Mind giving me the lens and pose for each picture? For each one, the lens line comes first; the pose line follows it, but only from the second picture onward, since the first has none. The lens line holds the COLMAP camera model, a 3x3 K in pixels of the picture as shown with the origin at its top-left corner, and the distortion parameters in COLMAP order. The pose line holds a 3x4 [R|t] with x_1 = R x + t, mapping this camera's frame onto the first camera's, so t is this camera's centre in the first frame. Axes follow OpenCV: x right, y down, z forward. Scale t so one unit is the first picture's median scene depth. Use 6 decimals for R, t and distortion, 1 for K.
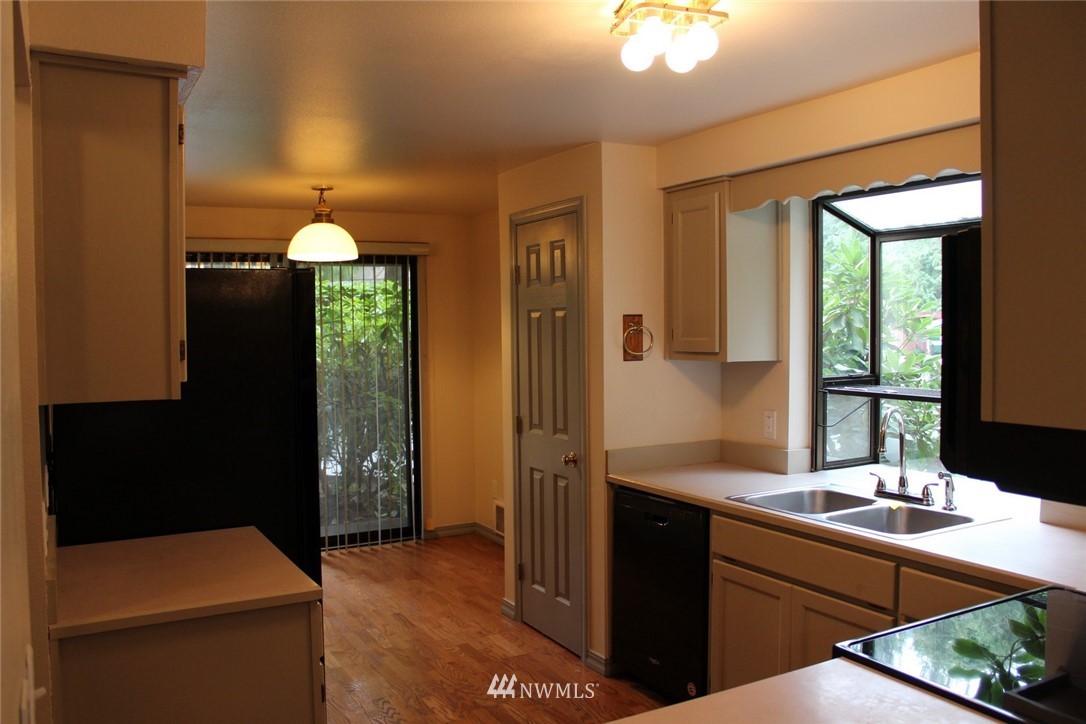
lens RADIAL K [[896.0, 0, 547.5], [0, 896.0, 356.2], [0, 0, 1]] dist [-0.174815, 0.138319]
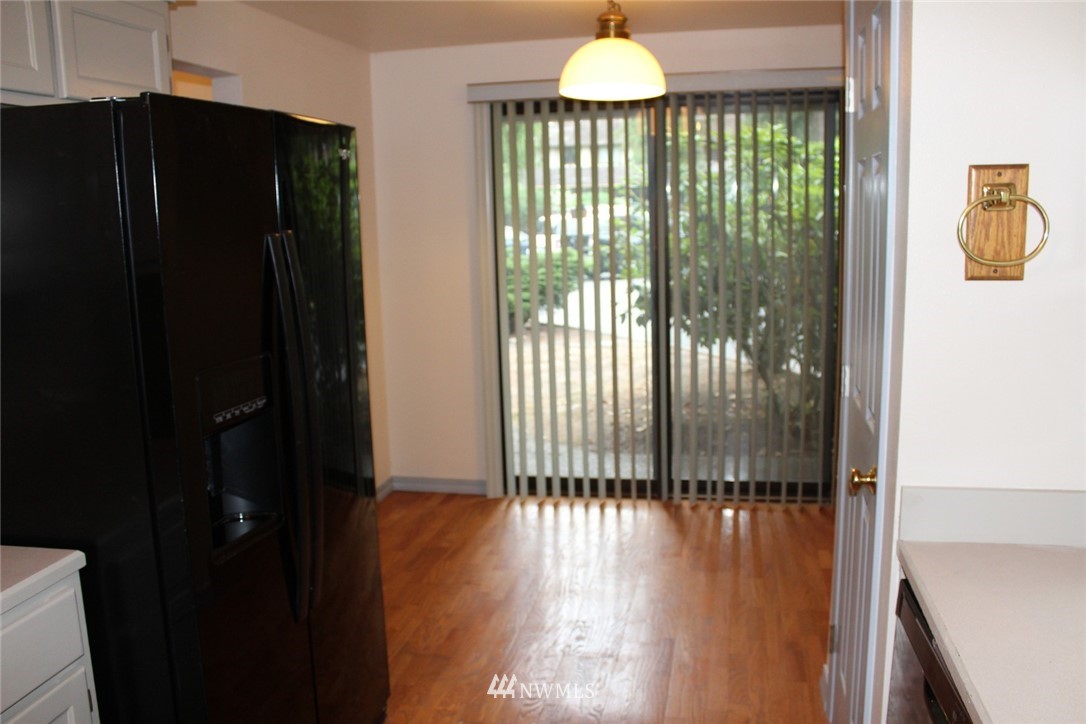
lens RADIAL K [[896.0, 0, 547.5], [0, 896.0, 356.2], [0, 0, 1]] dist [-0.174815, 0.138319]
pose [[0.757349, 0.101498, -0.645074, 0.202844], [-0.005730, 0.988842, 0.148860, -0.018507], [0.652985, -0.109042, 0.749480, 0.592974]]
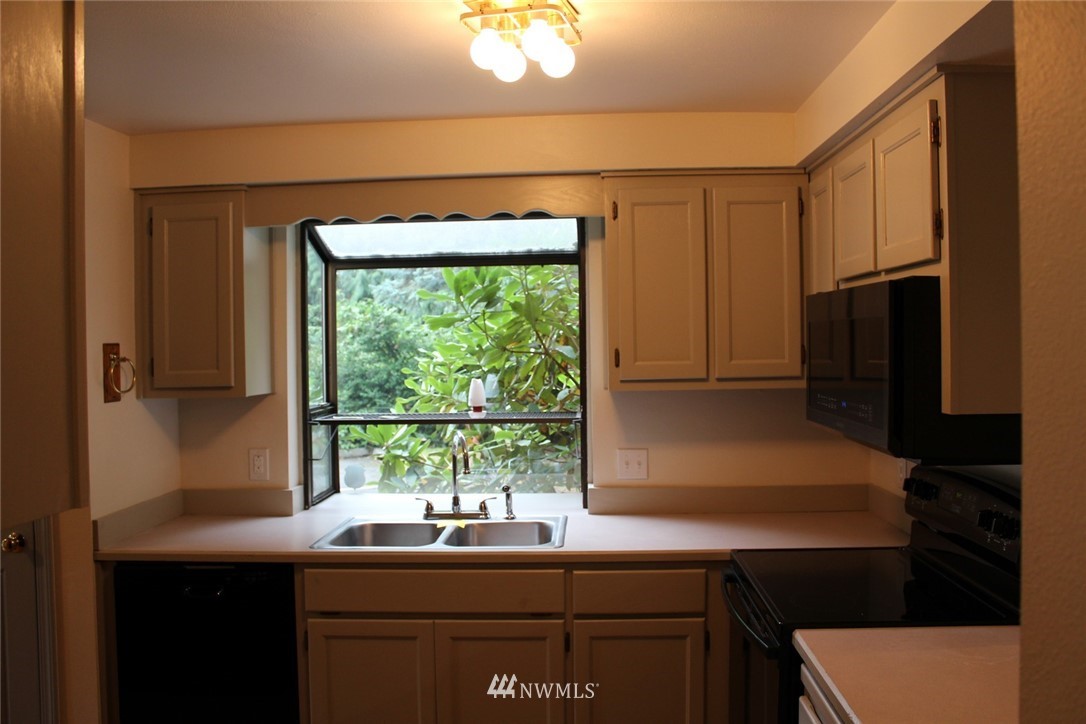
lens RADIAL K [[896.0, 0, 547.5], [0, 896.0, 356.2], [0, 0, 1]] dist [-0.174815, 0.138319]
pose [[0.527838, -0.013510, 0.849237, -0.359694], [0.043606, 0.998986, -0.011211, -0.010195], [-0.848225, 0.042949, 0.527892, 0.276782]]
